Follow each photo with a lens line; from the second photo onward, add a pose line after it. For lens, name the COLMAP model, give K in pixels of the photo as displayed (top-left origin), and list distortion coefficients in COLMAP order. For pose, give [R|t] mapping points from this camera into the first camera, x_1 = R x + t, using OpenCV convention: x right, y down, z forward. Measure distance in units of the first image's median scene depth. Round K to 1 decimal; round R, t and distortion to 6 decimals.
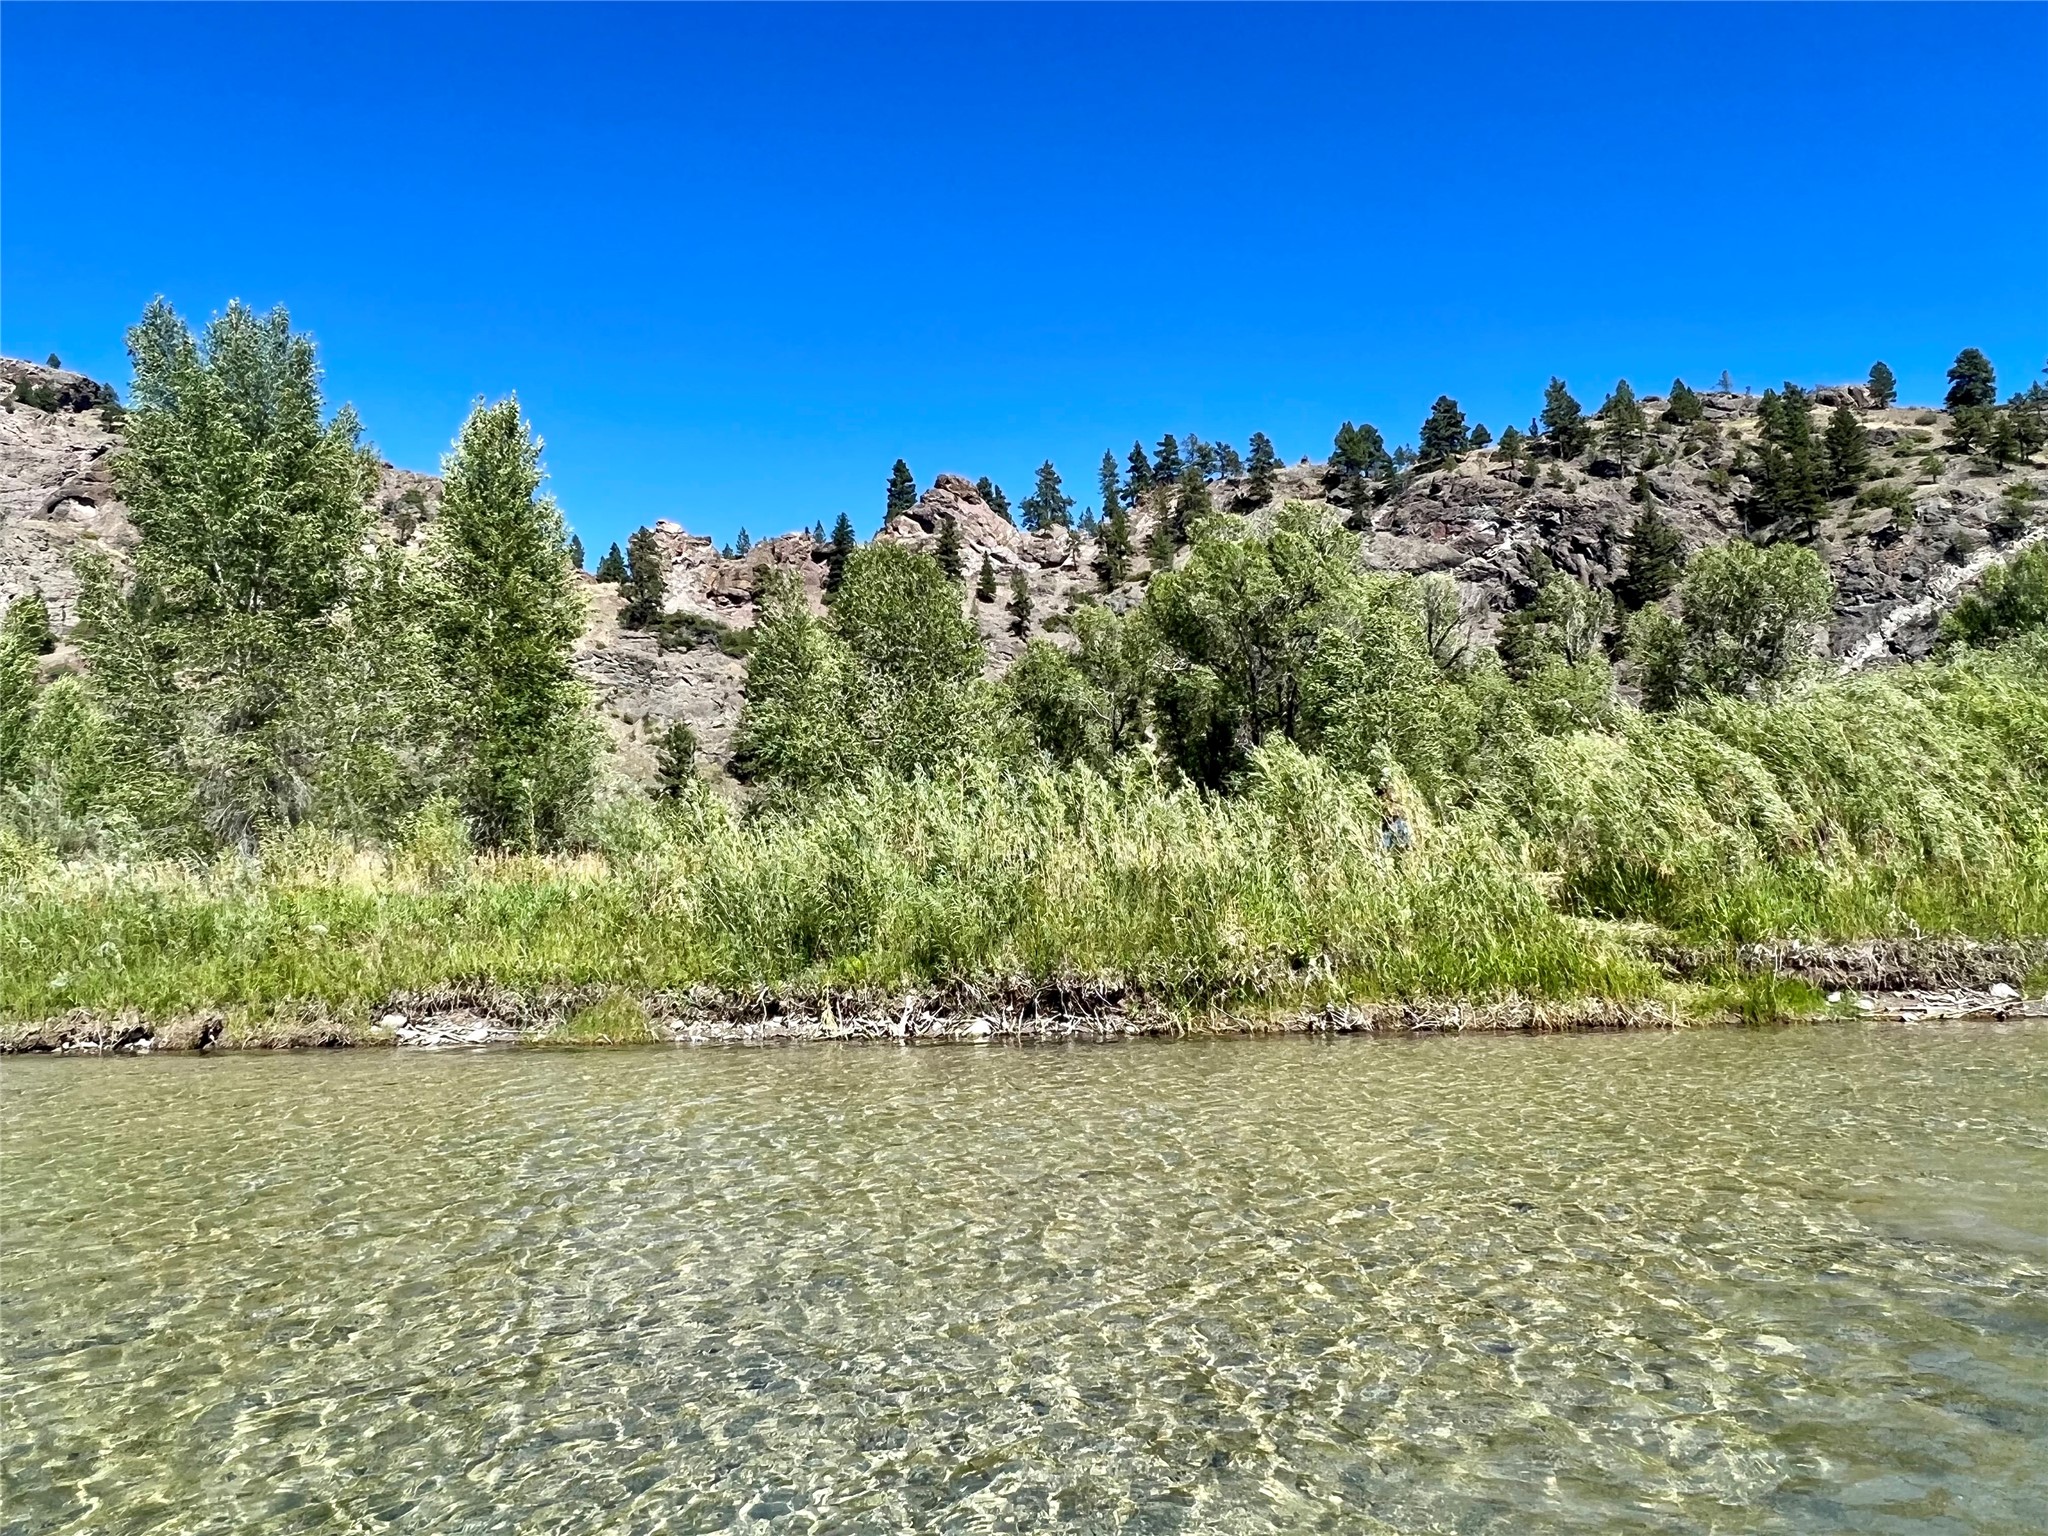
lens RADIAL K [[1436.0, 0, 1026.6], [0, 1436.0, 773.3], [0, 0, 1]] dist [-0.008335, -0.005399]
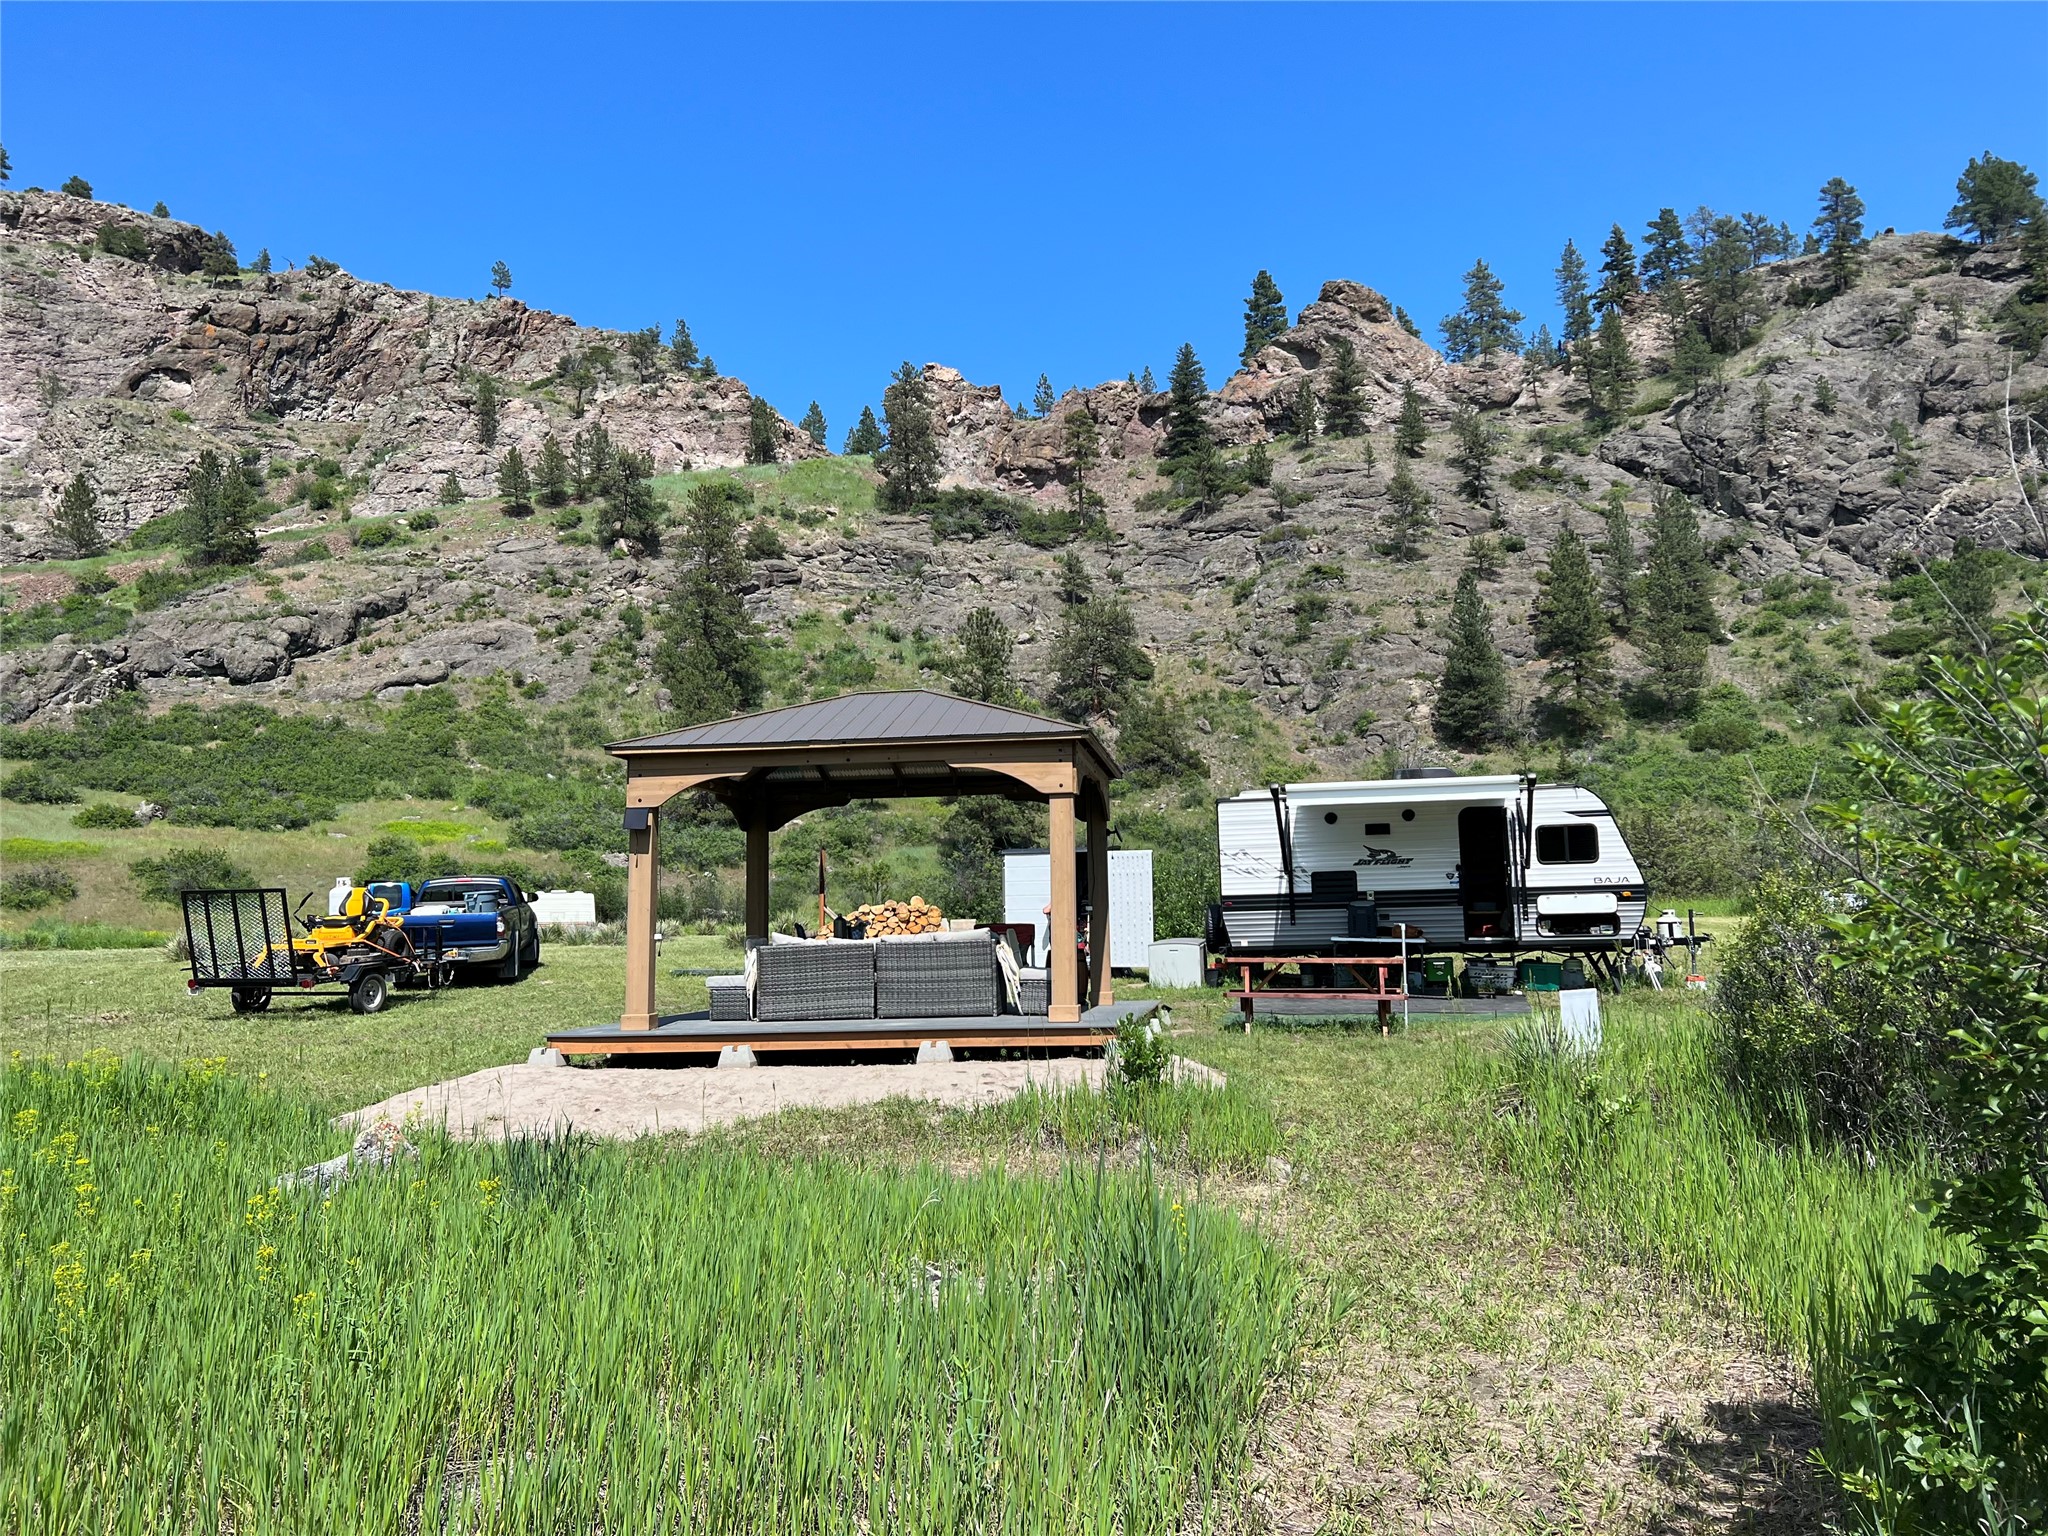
lens RADIAL K [[1532.8, 0, 1017.2], [0, 1532.8, 765.6], [0, 0, 1]] dist [0.019659, -0.037929]
pose [[0.983145, -0.015649, -0.182159, -0.079389], [0.016266, 0.999866, 0.001890, 0.018038], [0.182105, -0.004821, 0.983267, 0.269263]]
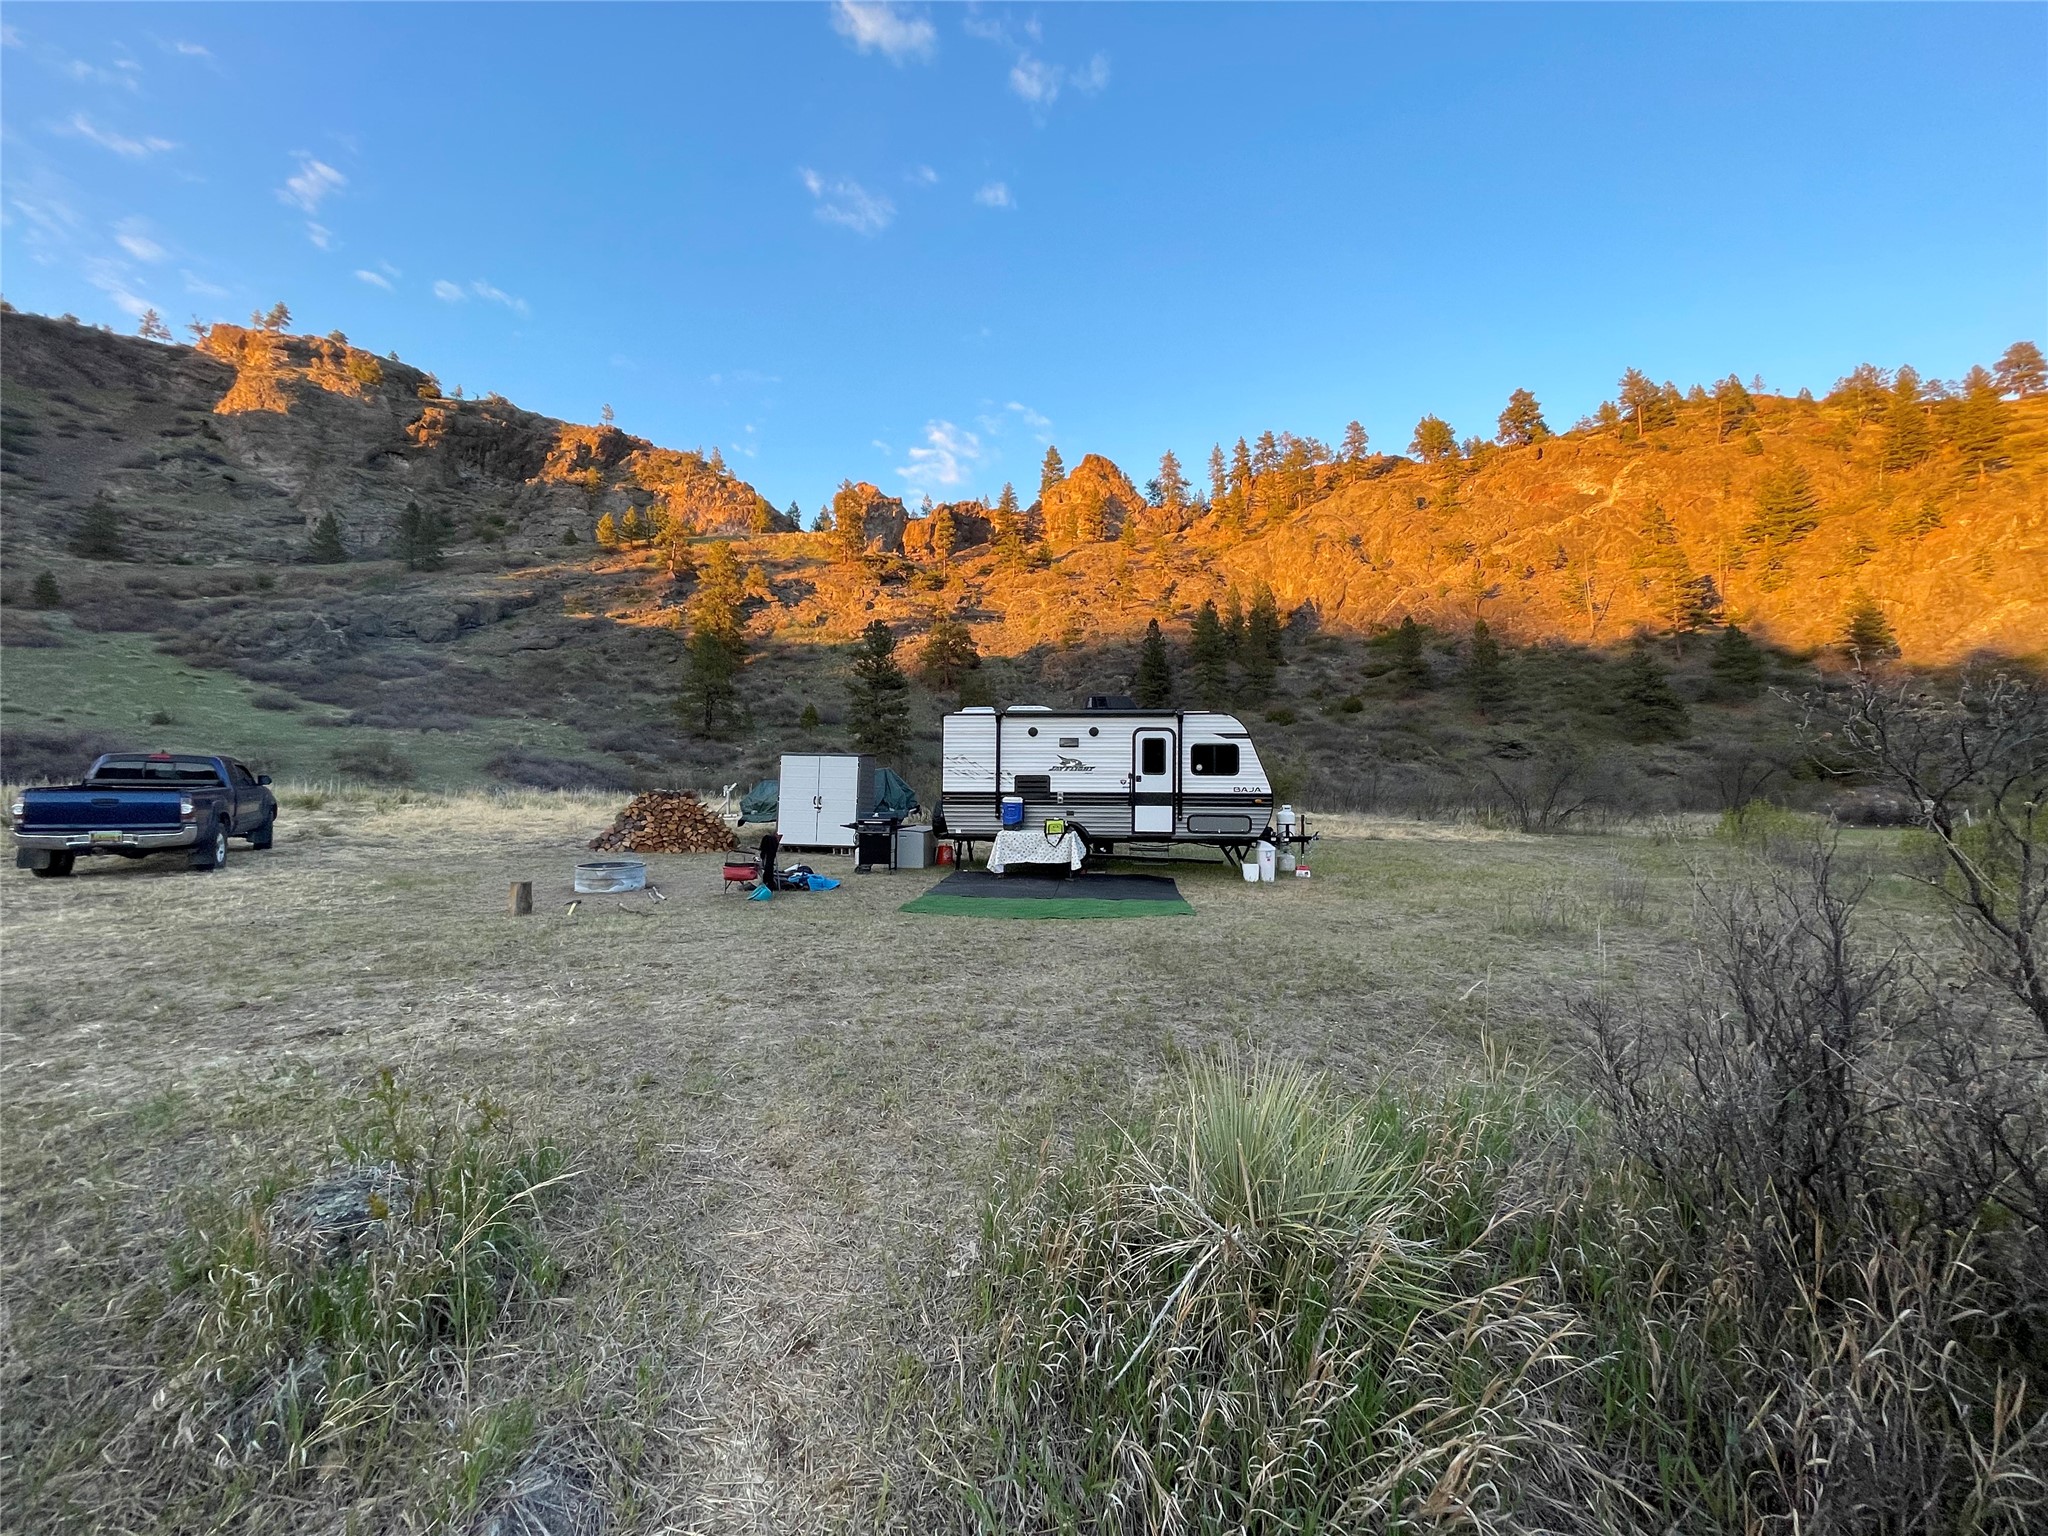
lens RADIAL K [[823.2, 0, 1023.2], [0, 823.2, 766.8], [0, 0, 1]] dist [-0.019167, -0.000072]
pose [[0.998305, 0.030066, -0.049832, -0.075816], [-0.027180, 0.997969, 0.057612, 0.020352], [0.051463, -0.056160, 0.997095, 0.297740]]
